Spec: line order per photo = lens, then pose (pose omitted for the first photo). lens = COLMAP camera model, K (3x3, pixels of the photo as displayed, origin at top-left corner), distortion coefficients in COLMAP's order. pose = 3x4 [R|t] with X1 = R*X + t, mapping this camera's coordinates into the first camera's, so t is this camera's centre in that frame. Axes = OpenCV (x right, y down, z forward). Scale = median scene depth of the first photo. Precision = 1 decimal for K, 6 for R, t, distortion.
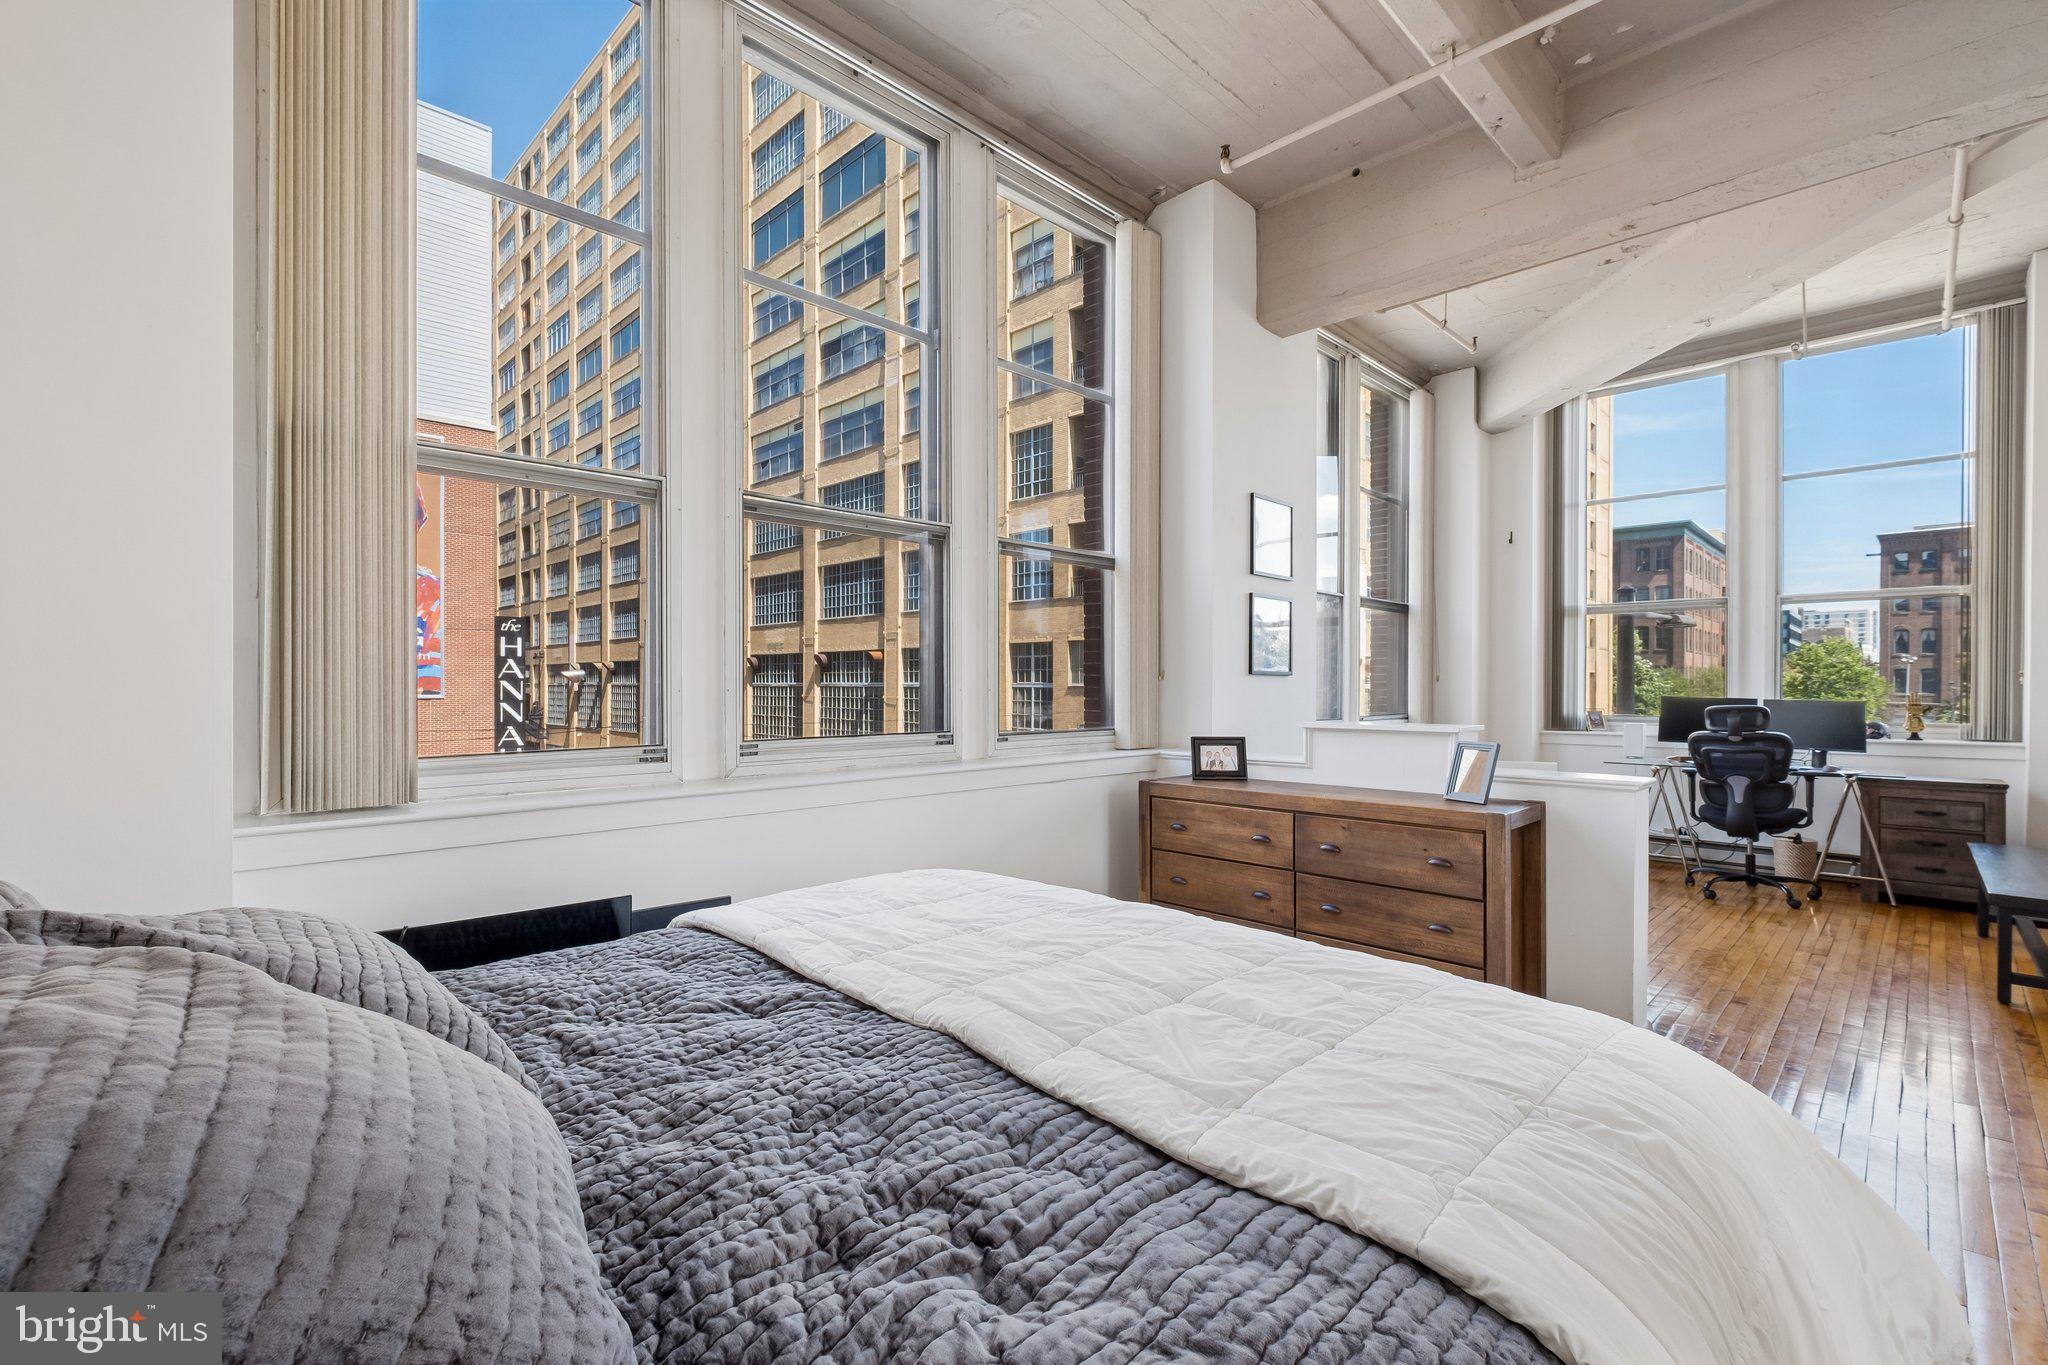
lens RADIAL K [[896.3, 0, 1008.2], [0, 896.3, 693.4], [0, 0, 1]] dist [-0.006290, 0.000431]
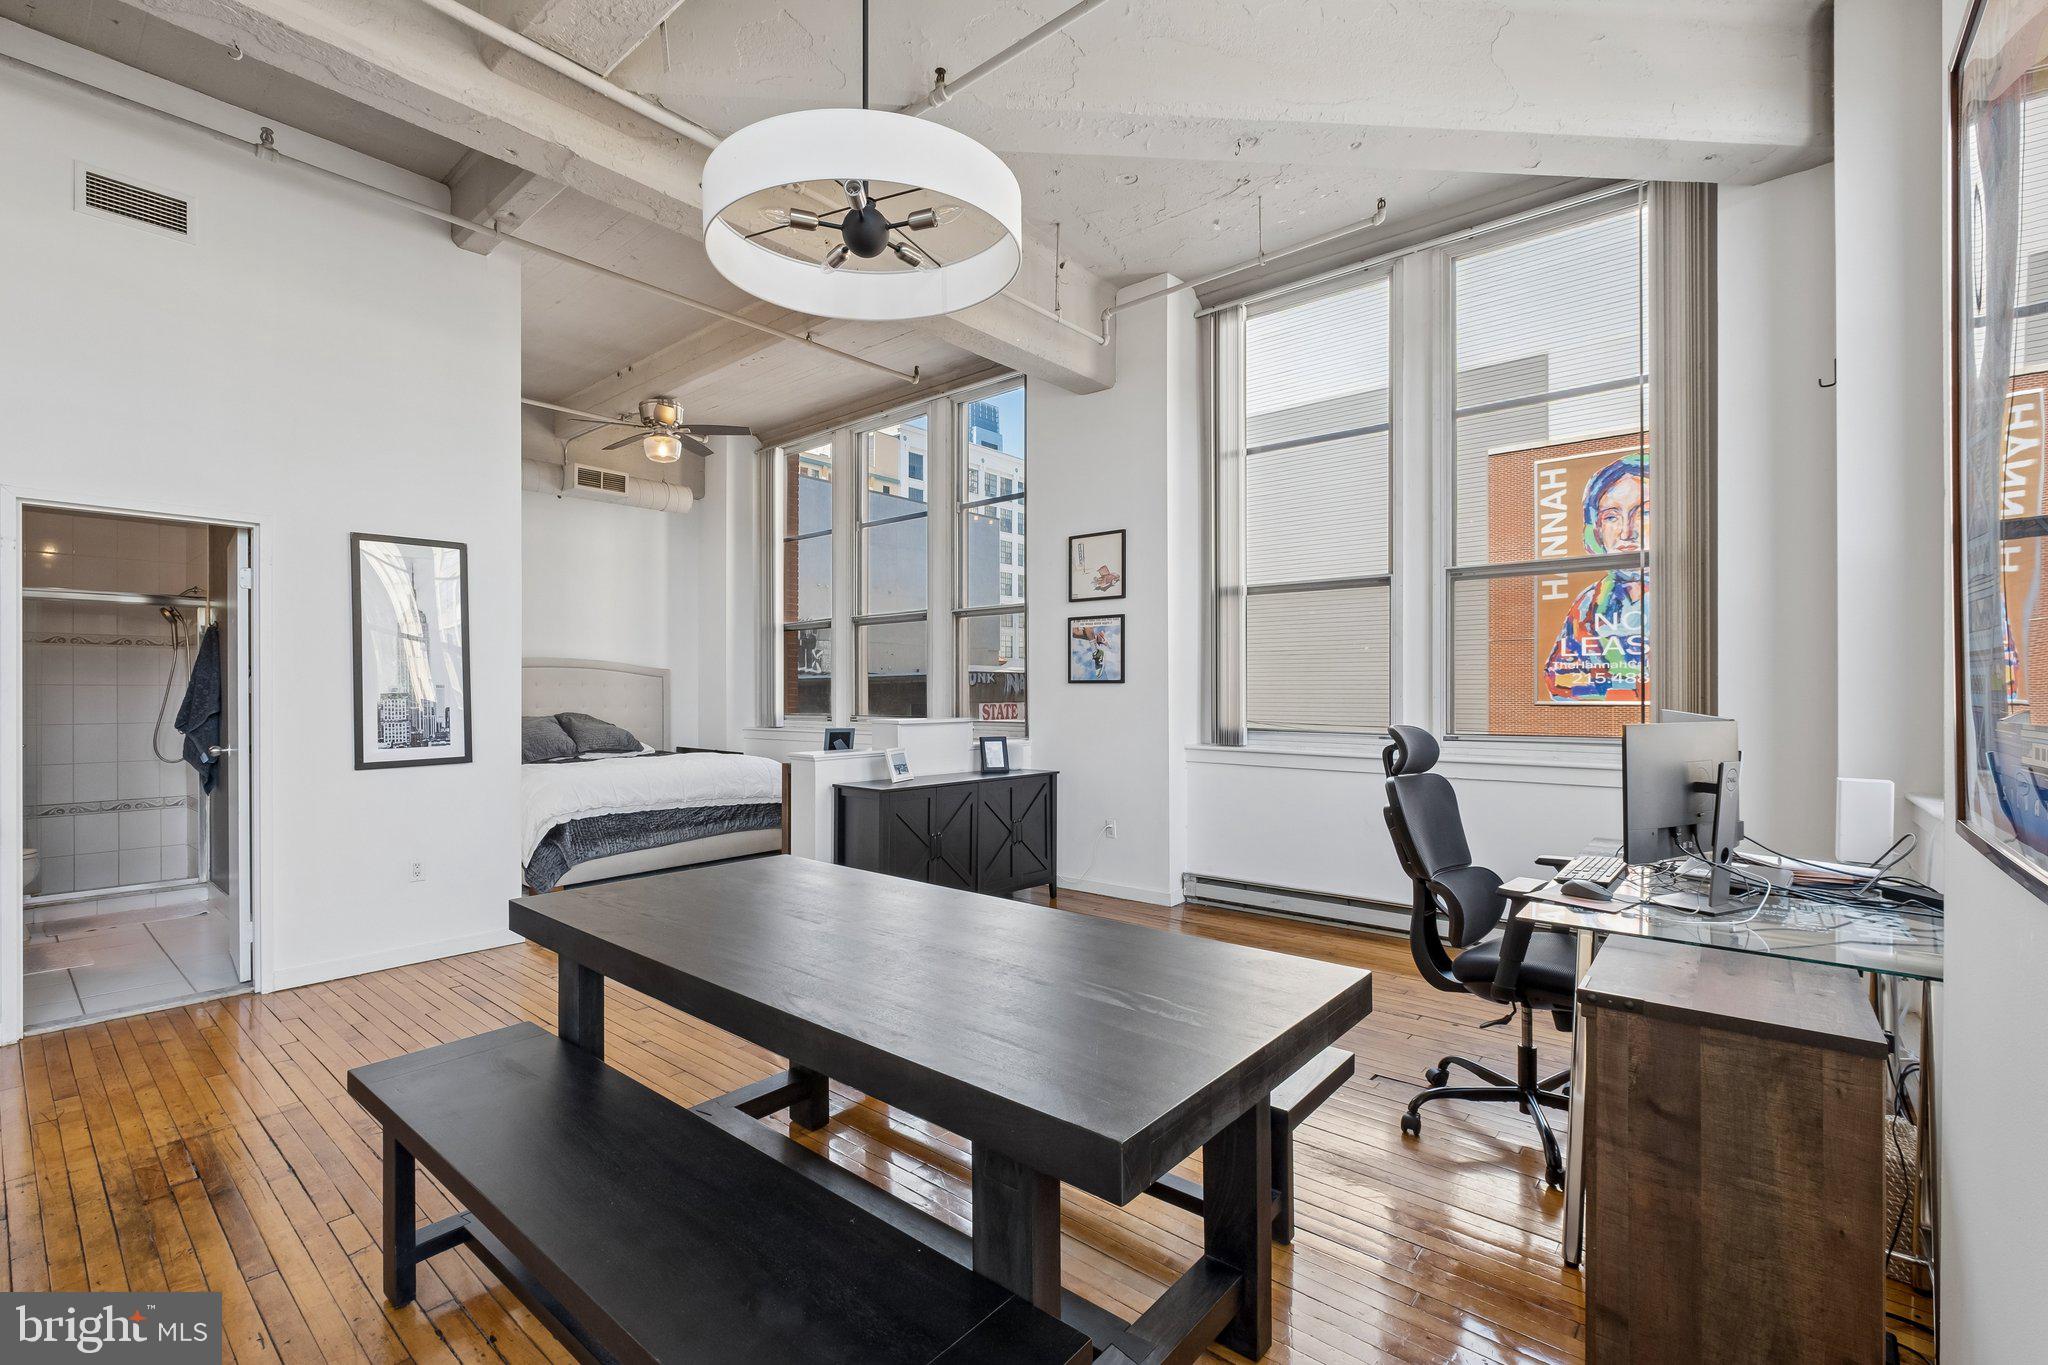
lens RADIAL K [[896.3, 0, 1001.0], [0, 896.3, 692.8], [0, 0, 1]] dist [-0.006290, 0.000431]
pose [[0.085134, -0.002653, -0.996366, 0.171627], [-0.005448, 0.999980, -0.003128, -0.000421], [0.996355, 0.005694, 0.085118, 0.092072]]
